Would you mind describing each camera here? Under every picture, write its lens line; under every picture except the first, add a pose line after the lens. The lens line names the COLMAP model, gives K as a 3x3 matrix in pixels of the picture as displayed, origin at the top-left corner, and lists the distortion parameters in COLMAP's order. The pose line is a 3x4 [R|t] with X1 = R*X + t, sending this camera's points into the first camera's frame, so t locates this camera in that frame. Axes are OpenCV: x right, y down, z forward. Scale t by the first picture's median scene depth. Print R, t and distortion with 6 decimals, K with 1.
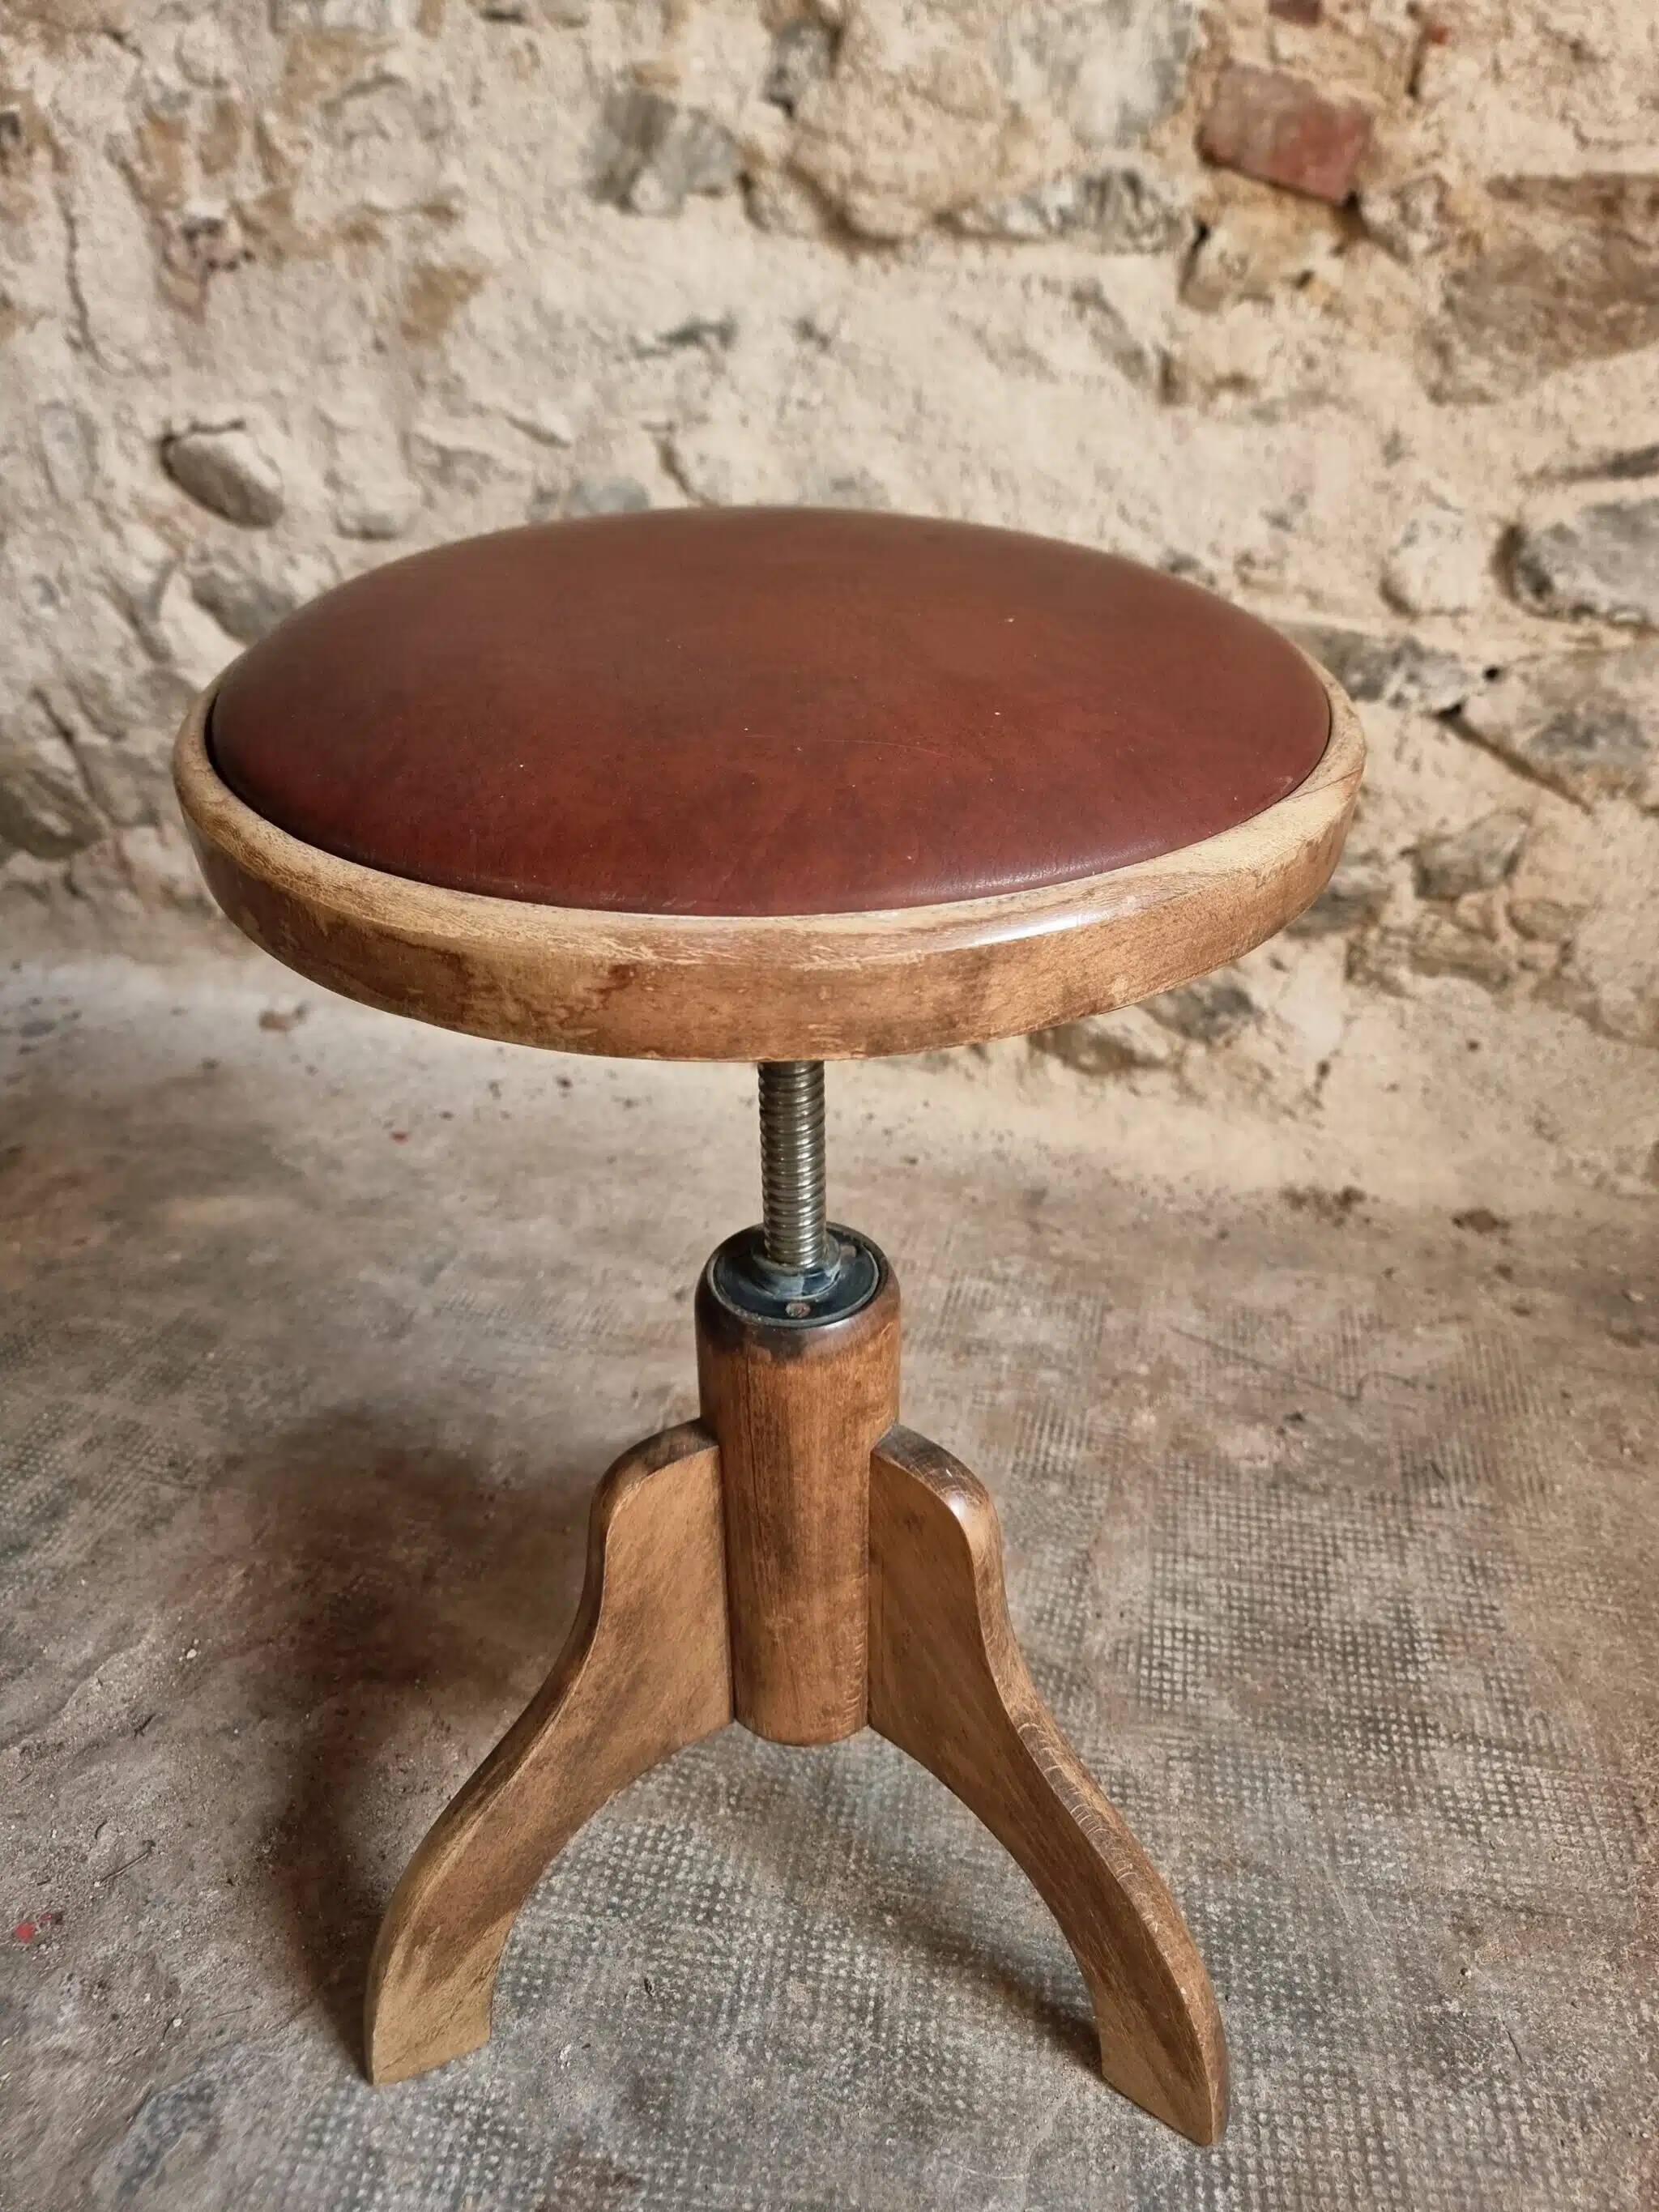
lens RADIAL K [[1575.8, 0, 824.6], [0, 1575.8, 1097.1], [0, 0, 1]] dist [0.047073, -0.044503]
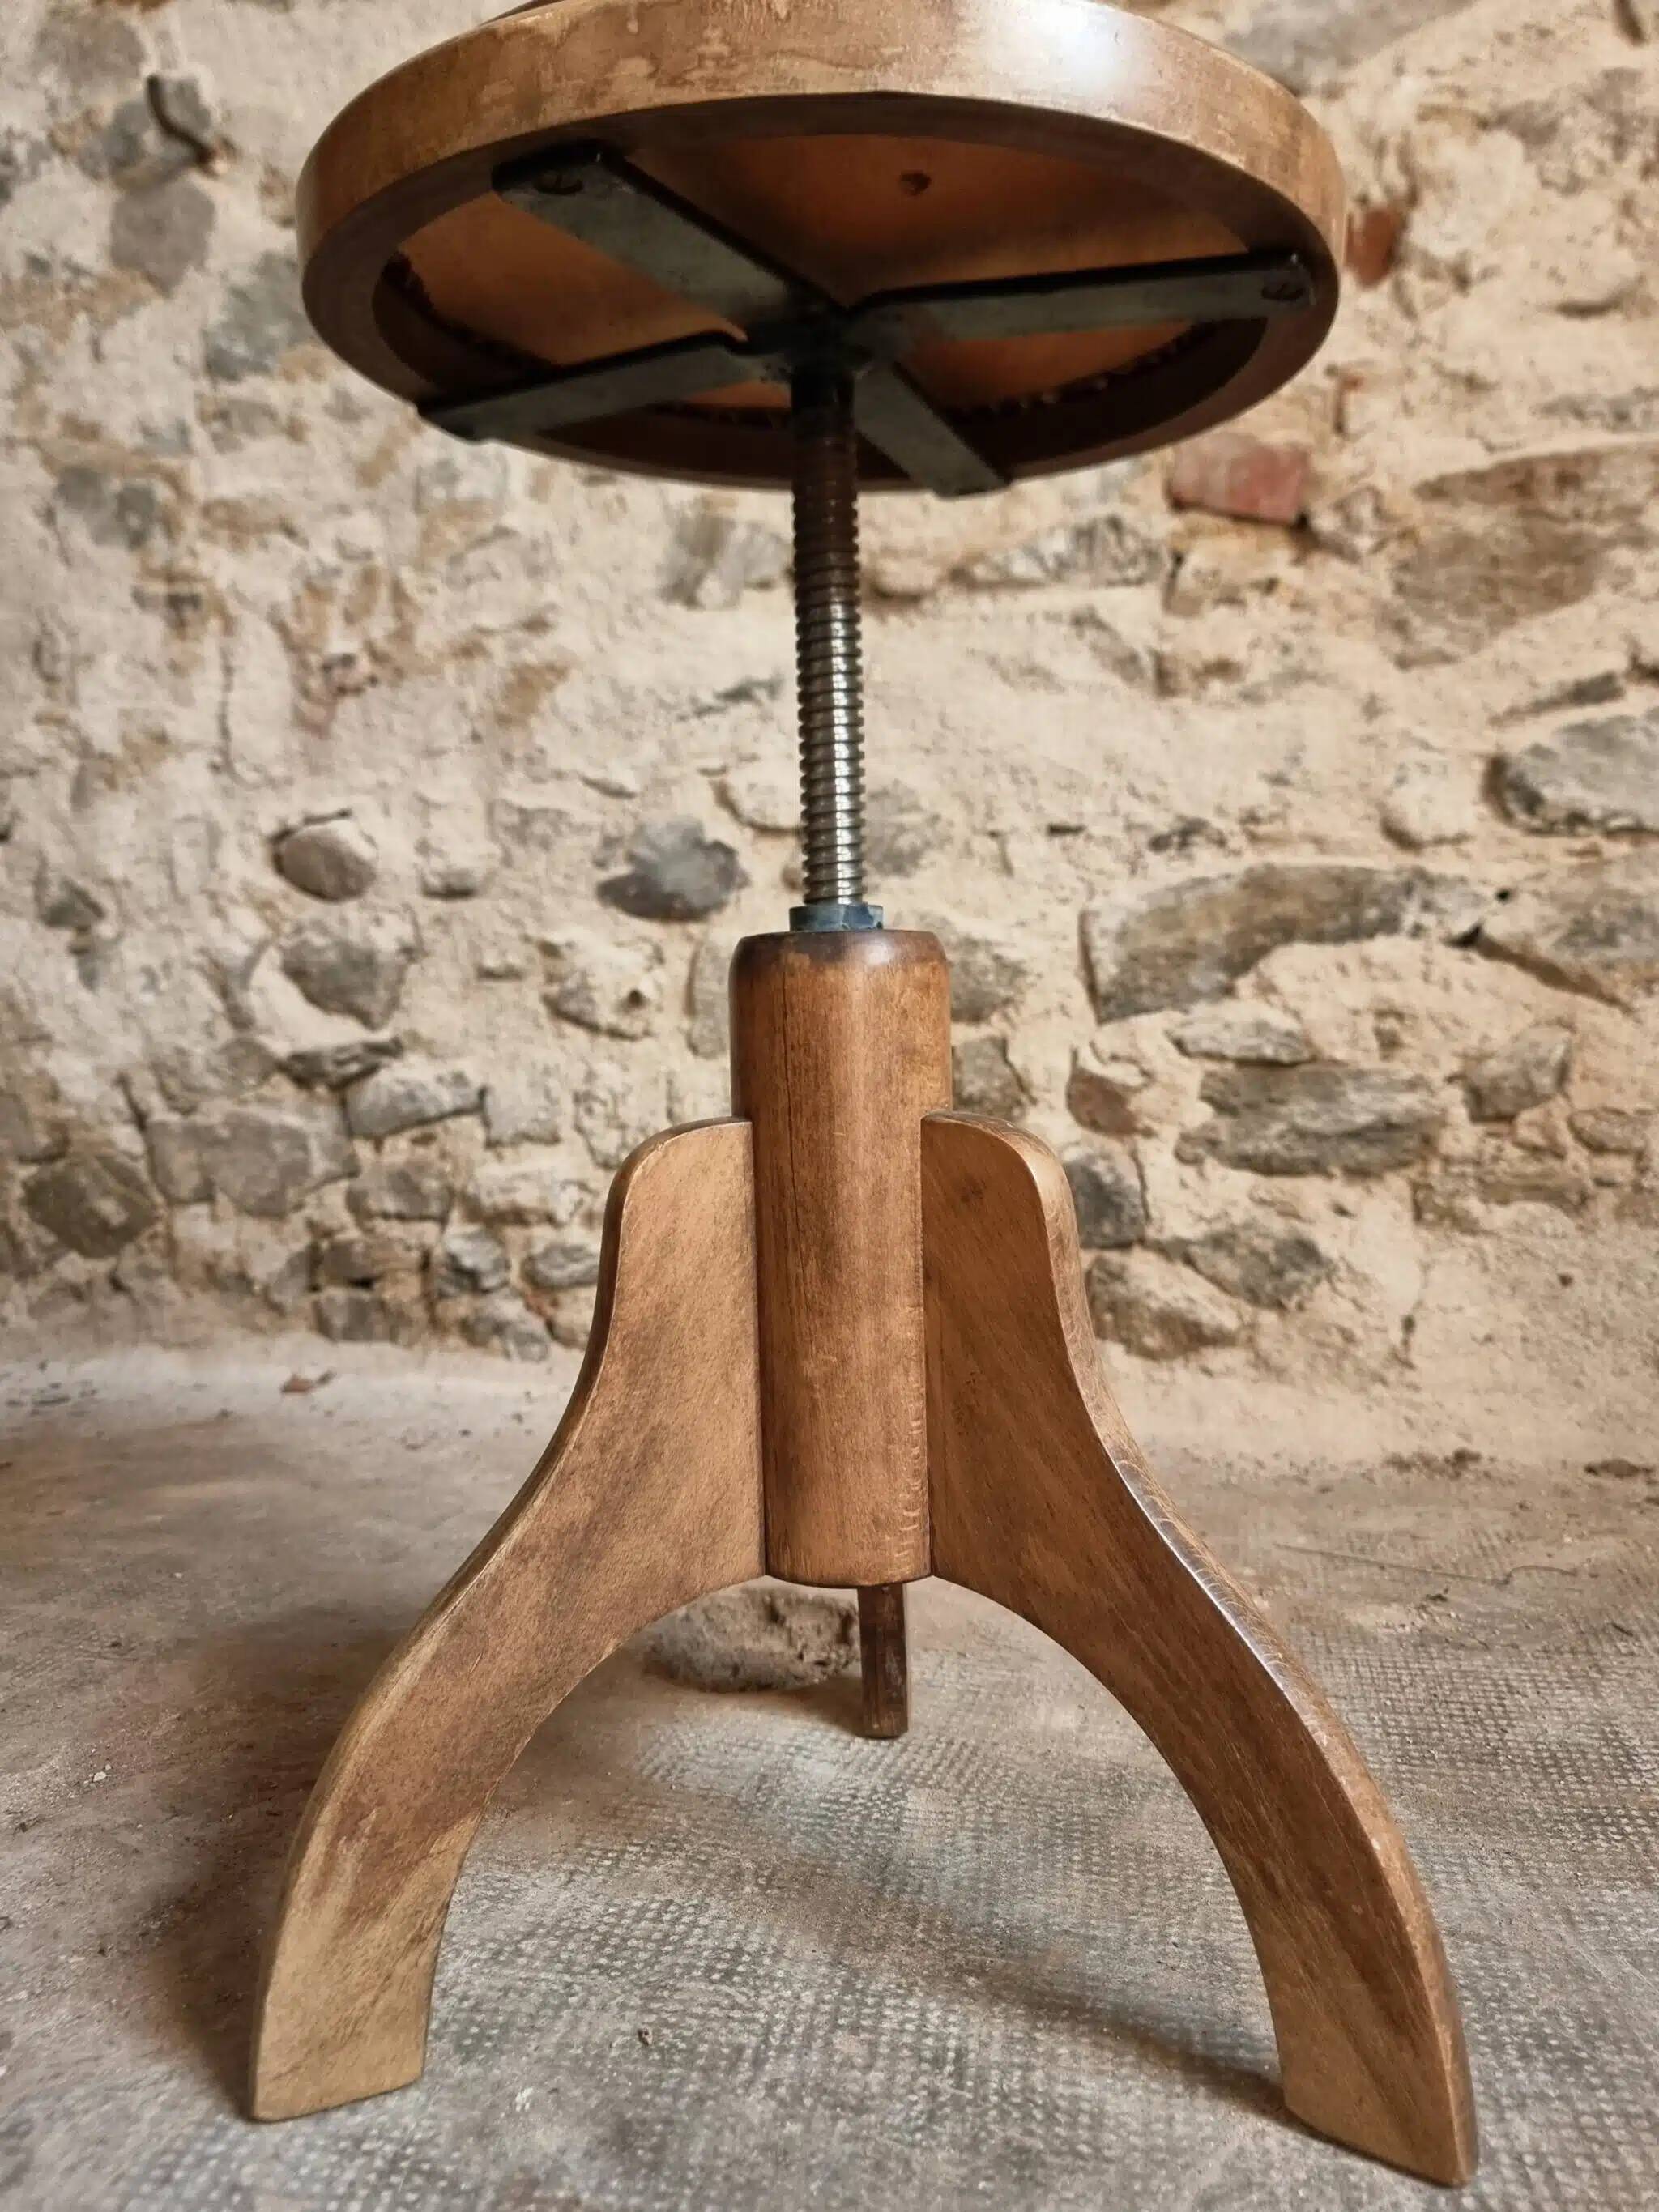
lens RADIAL K [[1593.9, 0, 801.2], [0, 1593.9, 1123.3], [0, 0, 1]] dist [0.055312, -0.056748]
pose [[0.999093, -0.016559, -0.039223, -0.002155], [-0.002744, 0.894303, -0.447453, 0.423555], [0.042487, 0.447155, 0.893447, 0.129870]]
